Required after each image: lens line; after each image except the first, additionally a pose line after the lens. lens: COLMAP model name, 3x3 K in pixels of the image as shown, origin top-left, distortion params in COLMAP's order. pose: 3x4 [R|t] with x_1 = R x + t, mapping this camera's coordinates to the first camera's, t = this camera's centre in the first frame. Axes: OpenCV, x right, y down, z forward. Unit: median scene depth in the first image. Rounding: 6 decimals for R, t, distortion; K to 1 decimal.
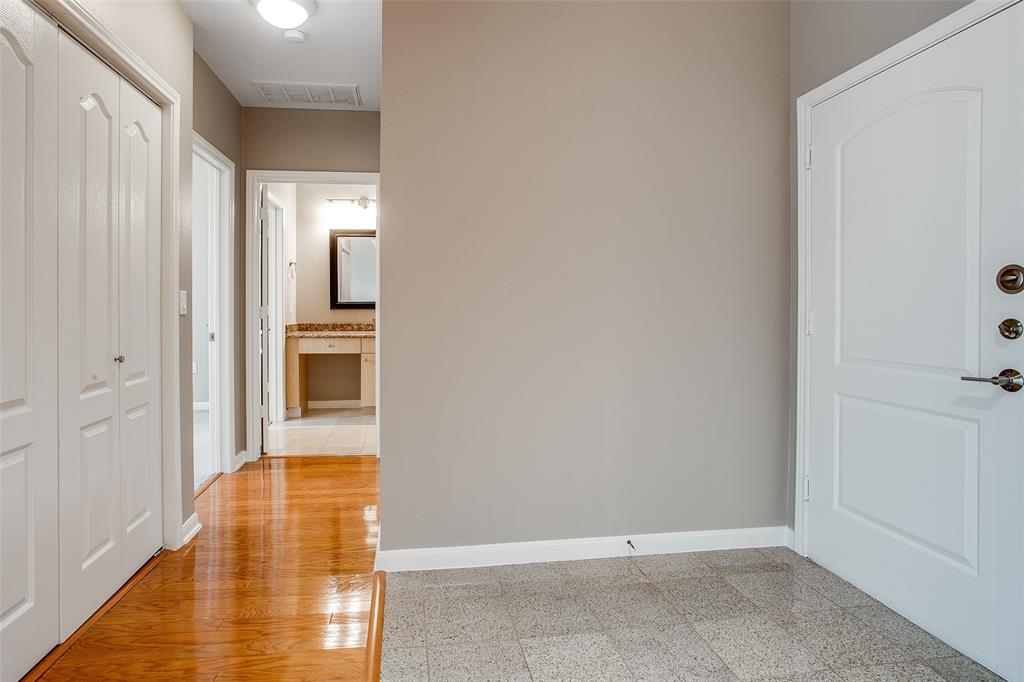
lens RADIAL K [[554.6, 0, 491.8], [0, 554.6, 314.8], [0, 0, 1]] dist [-0.006798, 0.005846]
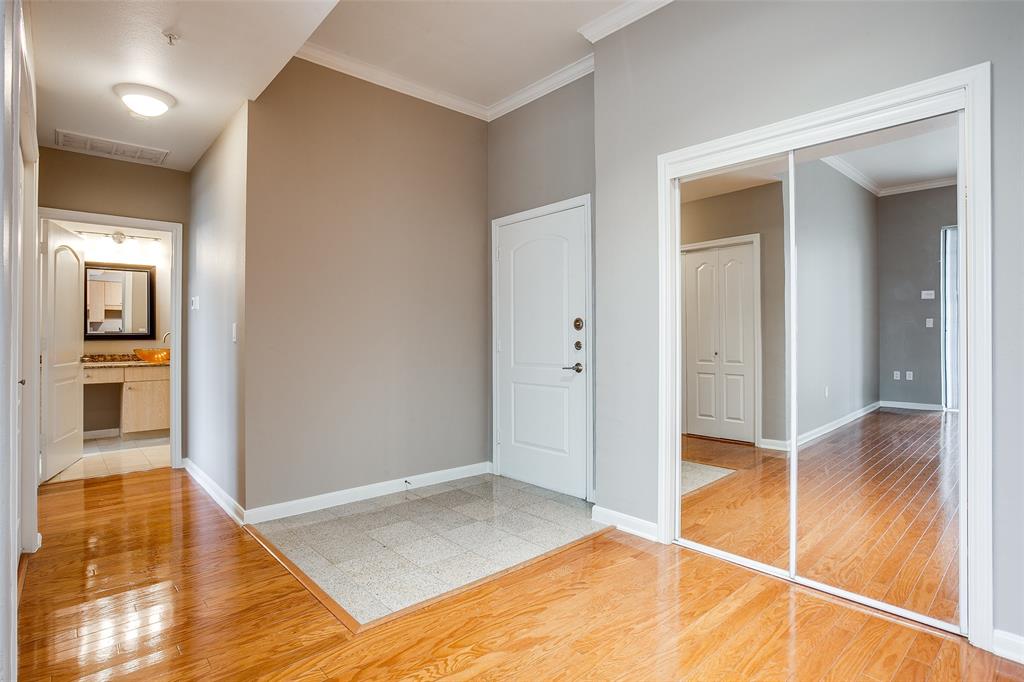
lens RADIAL K [[501.9, 0, 513.1], [0, 501.9, 336.8], [0, 0, 1]] dist [-0.016540, 0.001146]
pose [[0.831002, -0.001584, 0.556267, -0.293617], [0.011418, 0.999834, -0.014210, 0.010307], [-0.556152, 0.018160, 0.830882, -0.380727]]
